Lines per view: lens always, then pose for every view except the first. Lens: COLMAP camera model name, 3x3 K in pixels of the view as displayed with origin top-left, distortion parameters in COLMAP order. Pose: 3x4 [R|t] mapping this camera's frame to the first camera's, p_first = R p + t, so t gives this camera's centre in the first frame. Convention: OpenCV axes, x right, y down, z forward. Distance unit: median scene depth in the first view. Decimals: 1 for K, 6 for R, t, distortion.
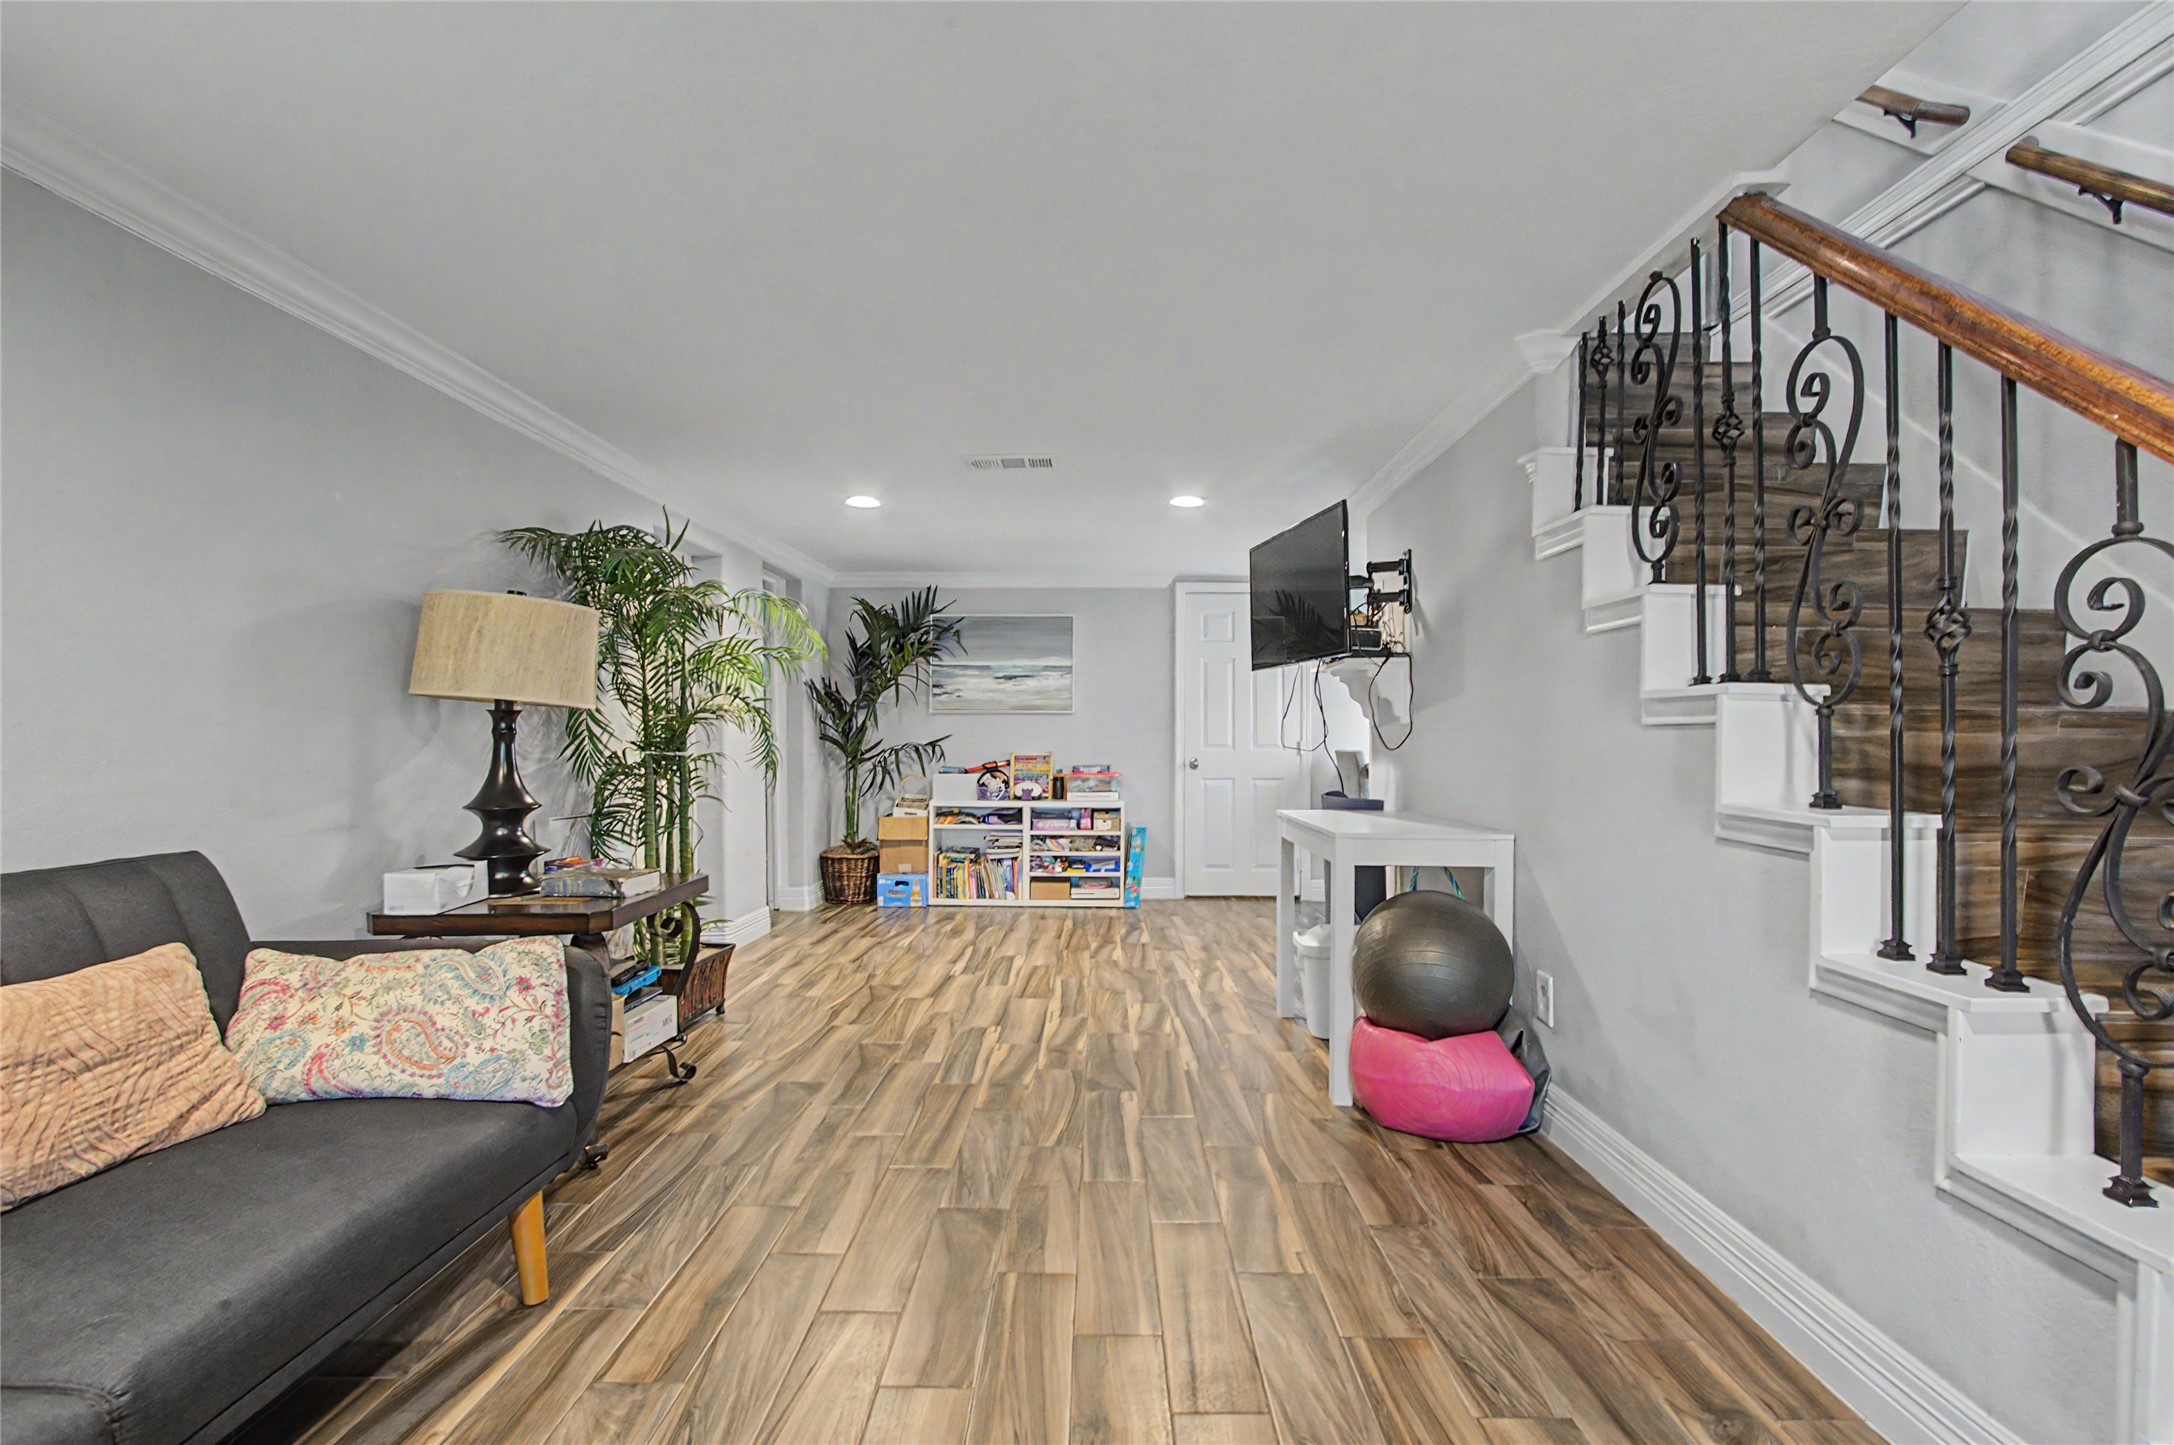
lens RADIAL K [[1027.9, 0, 1085.1], [0, 1027.9, 750.1], [0, 0, 1]] dist [-0.011967, 0.000808]
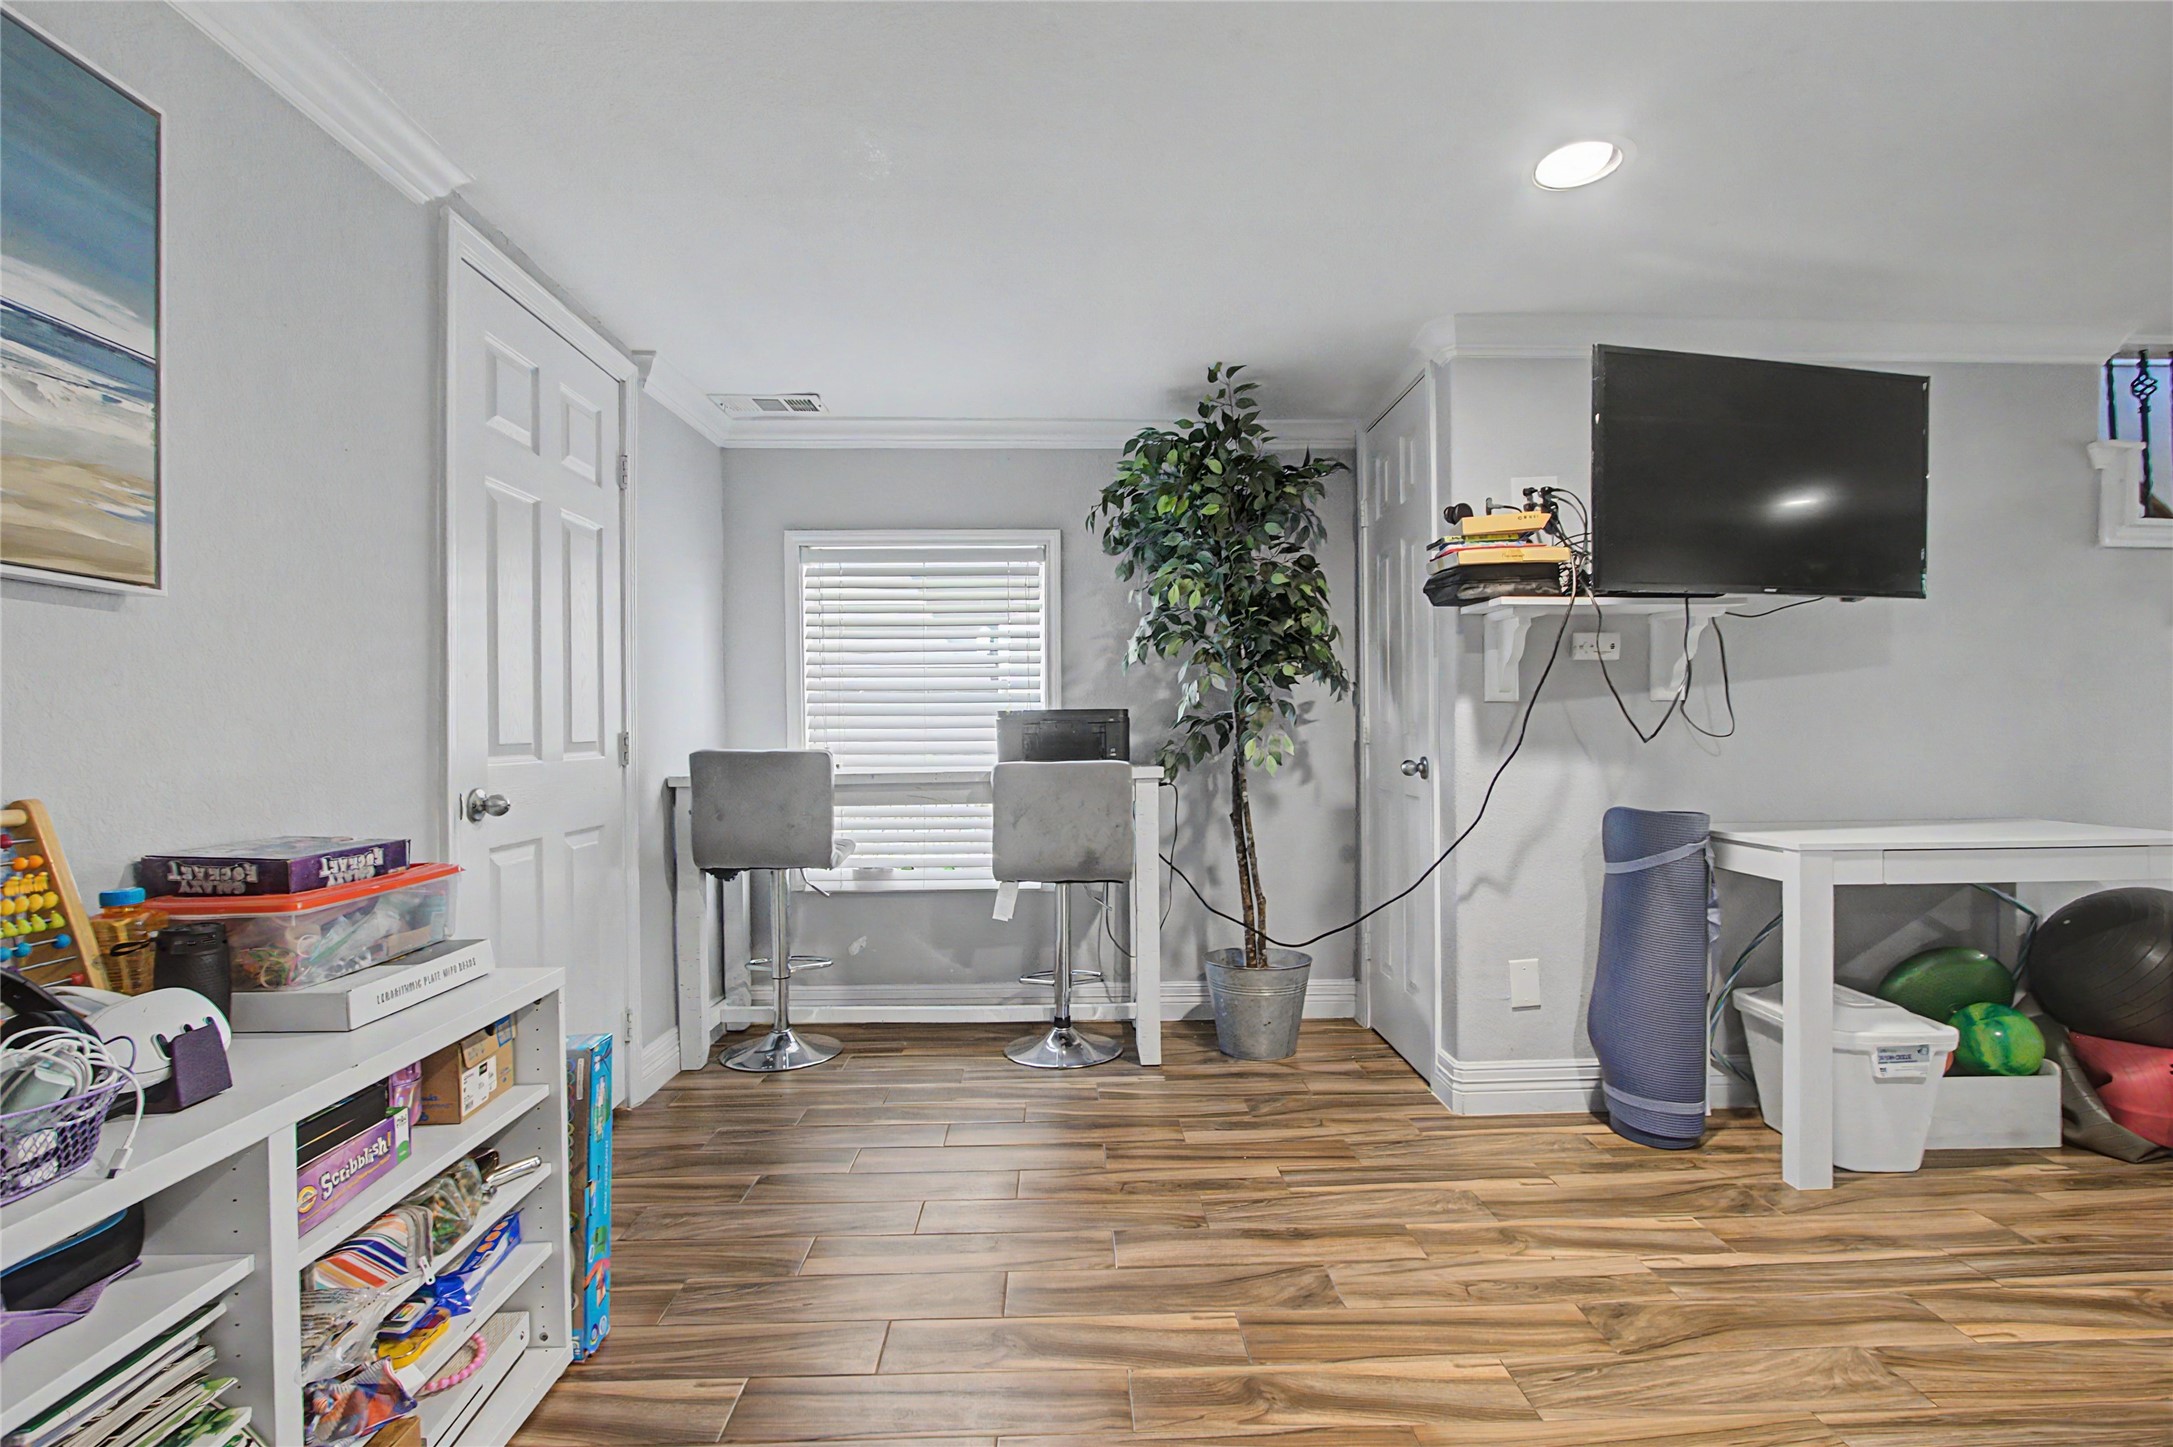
lens RADIAL K [[1019.4, 0, 1092.4], [0, 1019.4, 719.3], [0, 0, 1]] dist [-0.013984, 0.001543]
pose [[-0.041267, 0.006896, 0.999124, -0.507708], [0.015427, 0.999861, -0.006264, -0.019788], [-0.999029, 0.015155, -0.041368, 1.941626]]
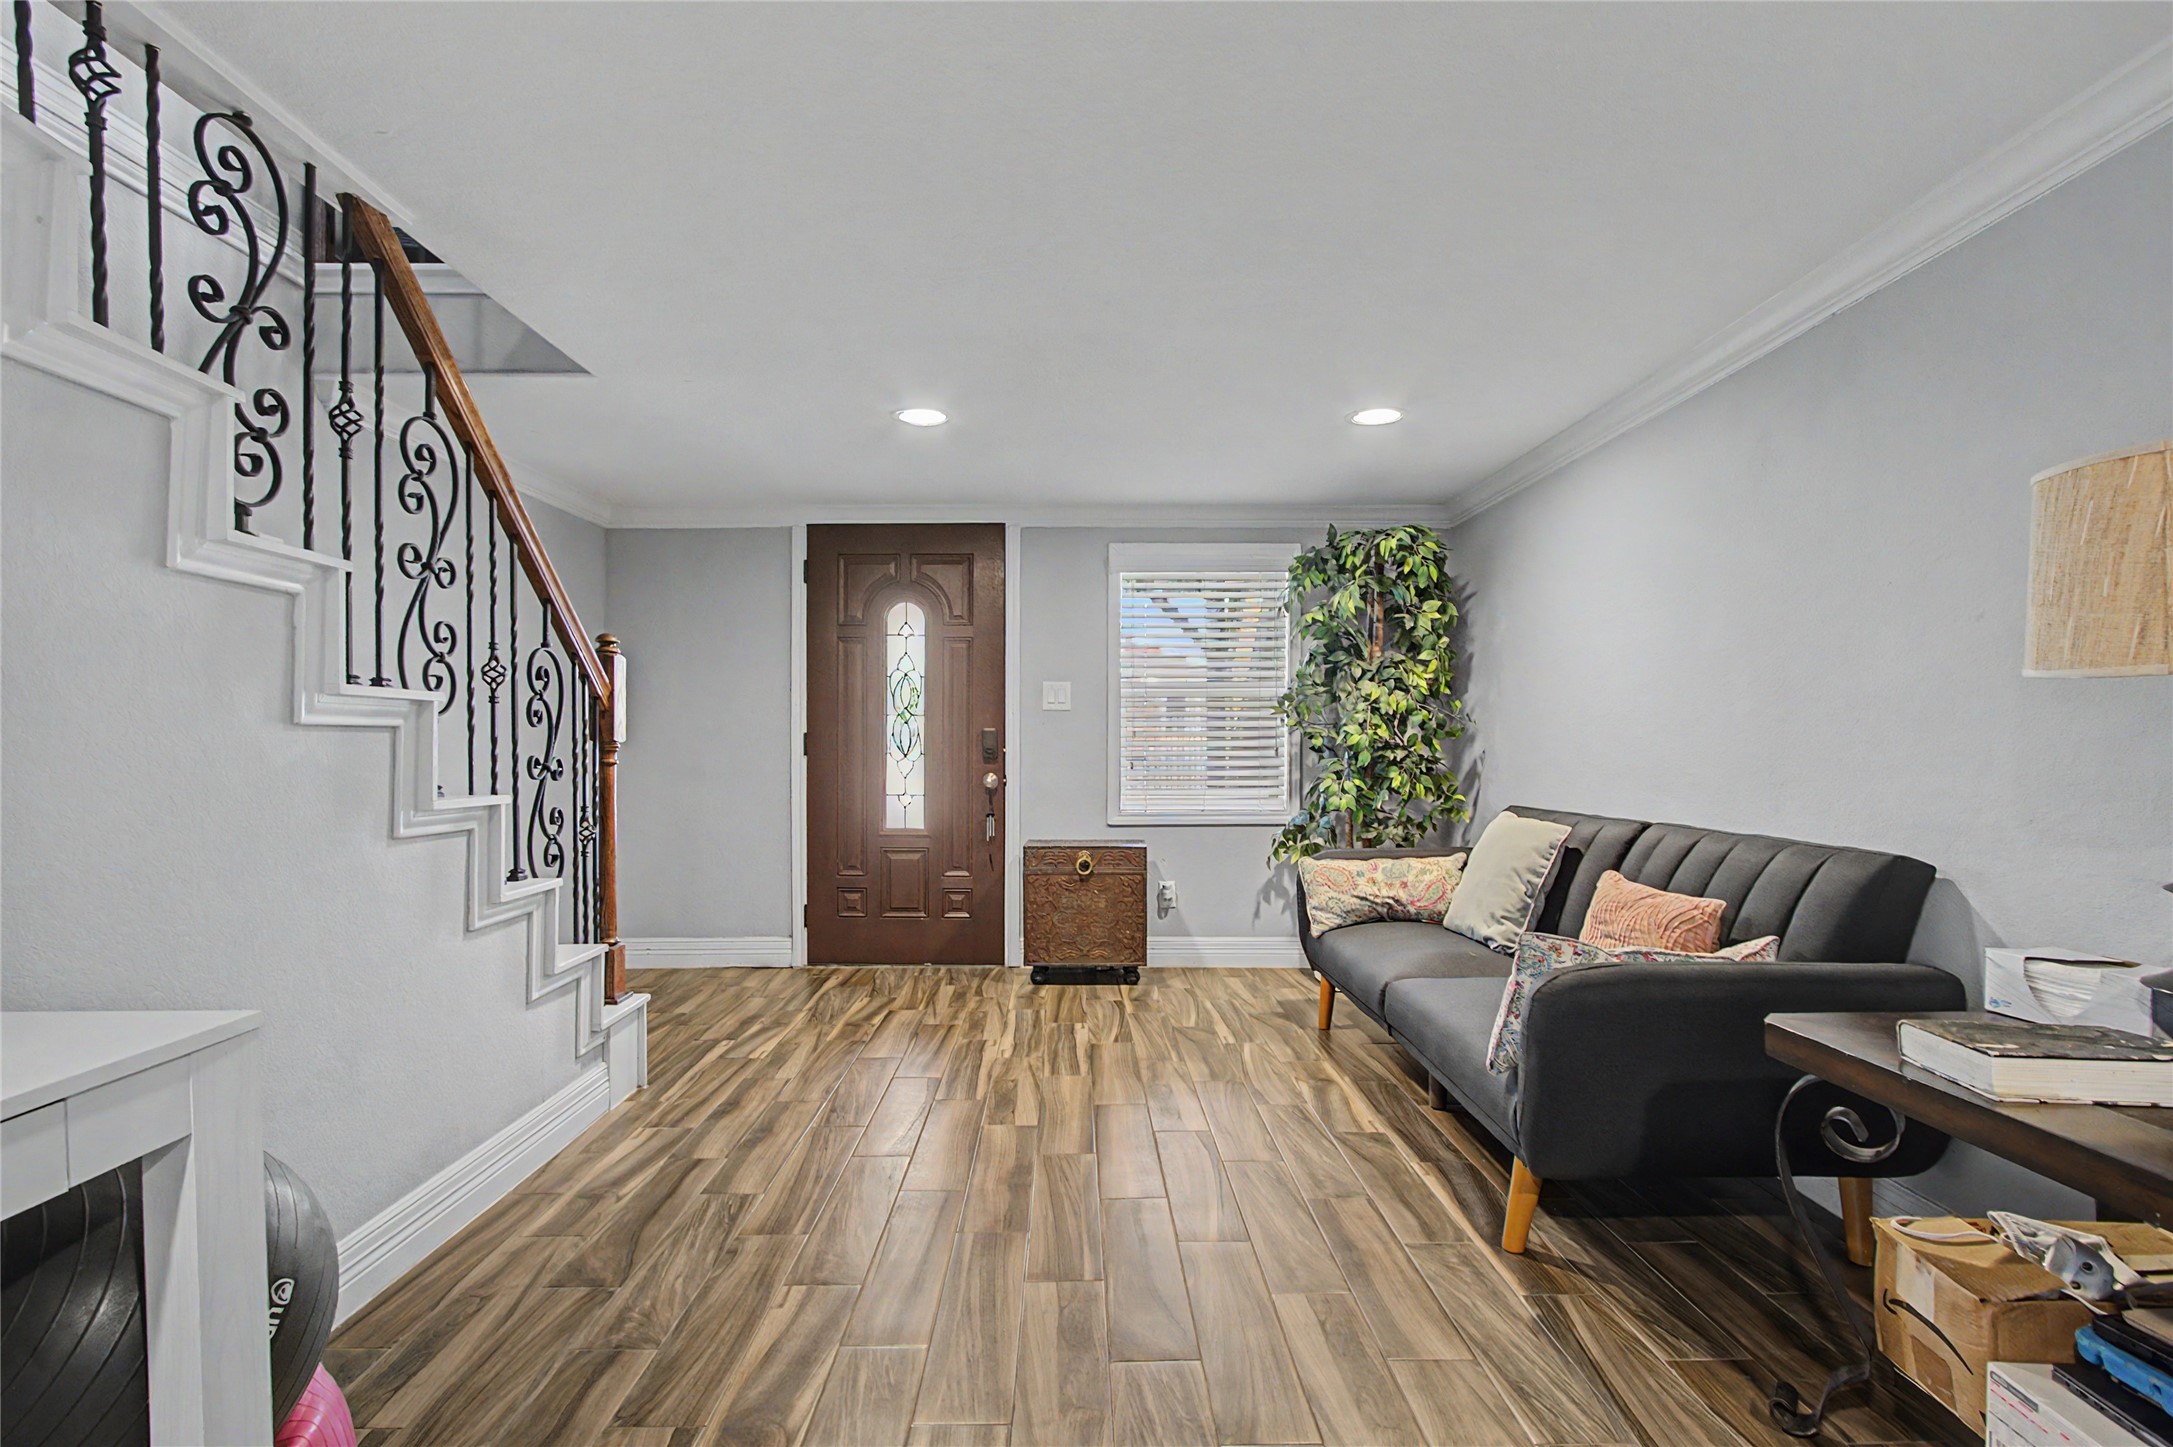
lens RADIAL K [[1027.4, 0, 1084.6], [0, 1027.4, 751.1], [0, 0, 1]] dist [-0.011967, 0.000808]
pose [[-0.999703, -0.000845, -0.024362, -0.029514], [-0.001319, 0.999810, 0.019450, -0.015919], [0.024341, 0.019477, -0.999514, 1.373331]]
